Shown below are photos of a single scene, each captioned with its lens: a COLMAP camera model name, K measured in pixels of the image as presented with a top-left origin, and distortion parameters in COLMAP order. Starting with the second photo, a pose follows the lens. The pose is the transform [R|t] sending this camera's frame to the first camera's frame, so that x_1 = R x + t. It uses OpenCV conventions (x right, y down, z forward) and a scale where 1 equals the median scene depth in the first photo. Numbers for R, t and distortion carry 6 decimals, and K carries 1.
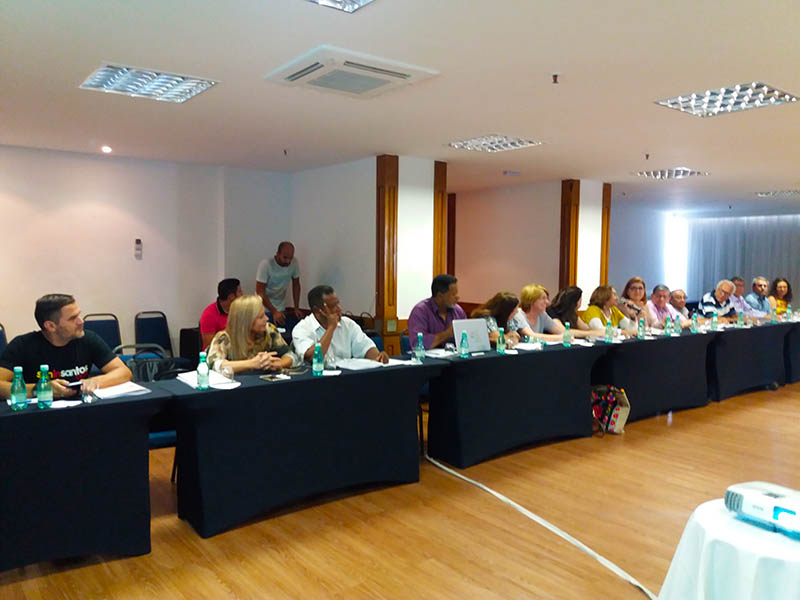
lens RADIAL K [[644.8, 0, 400.0], [0, 644.8, 300.0], [0, 0, 1]] dist [0.094236, -0.183147]
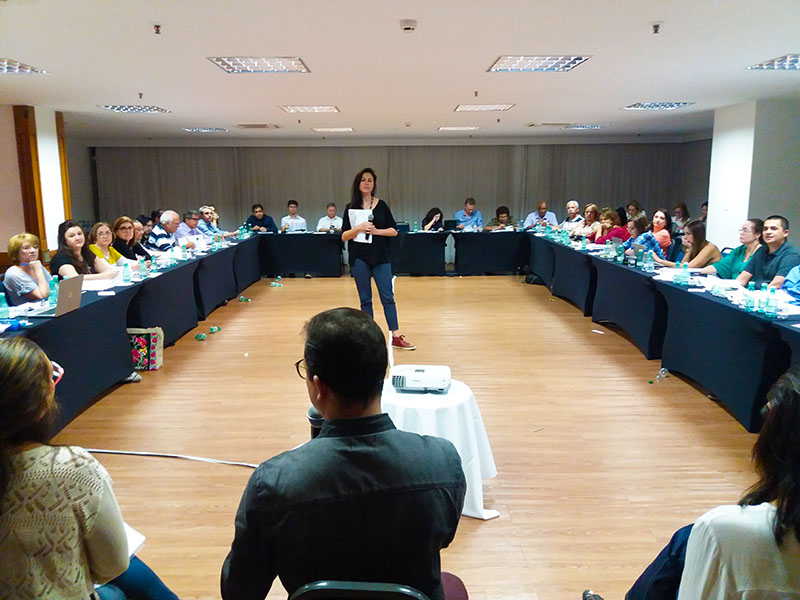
lens RADIAL K [[644.8, 0, 400.0], [0, 644.8, 300.0], [0, 0, 1]] dist [0.094236, -0.183147]
pose [[0.604729, -0.154640, 0.781274, -0.254397], [0.059937, 0.987023, 0.148972, -0.037066], [-0.794173, -0.043260, 0.606150, 0.056588]]
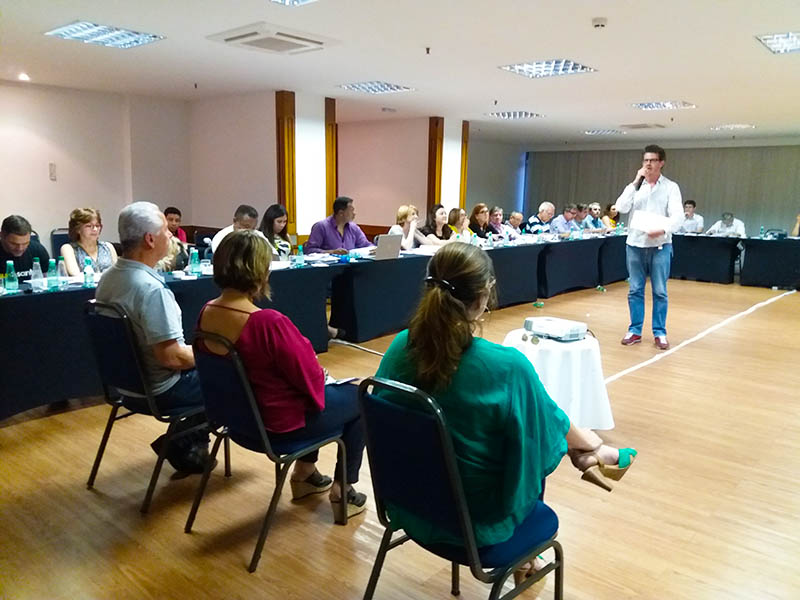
lens RADIAL K [[644.8, 0, 400.0], [0, 644.8, 300.0], [0, 0, 1]] dist [0.094236, -0.183147]
pose [[0.979102, -0.024081, 0.201940, -0.076822], [0.001205, 0.993634, 0.112650, 0.019897], [-0.203367, -0.110052, 0.972898, -0.268024]]
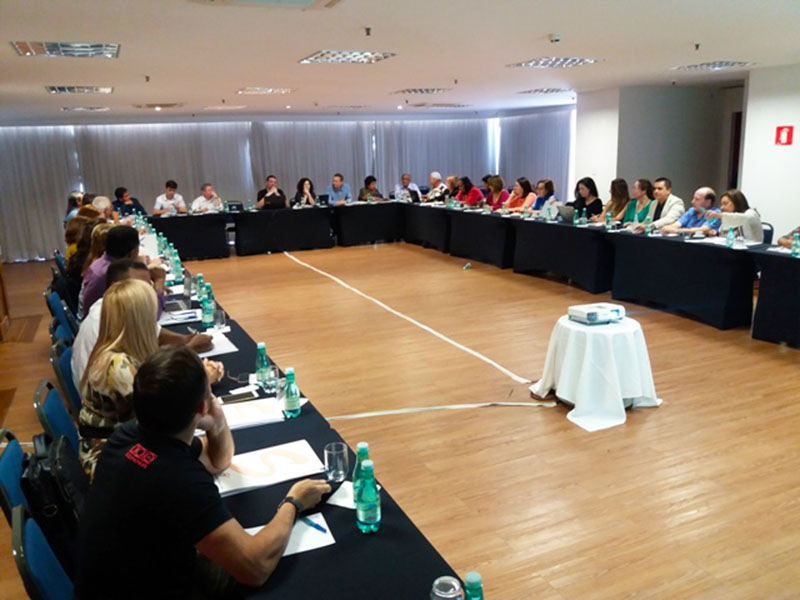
lens RADIAL K [[646.1, 0, 388.2], [0, 646.1, 304.7], [0, 0, 1]] dist [0.072542, -0.181144]
pose [[0.244527, -0.242006, 0.938957, -0.616028], [0.089094, 0.969865, 0.226770, -0.091328], [-0.965541, 0.028204, 0.258720, 0.474907]]
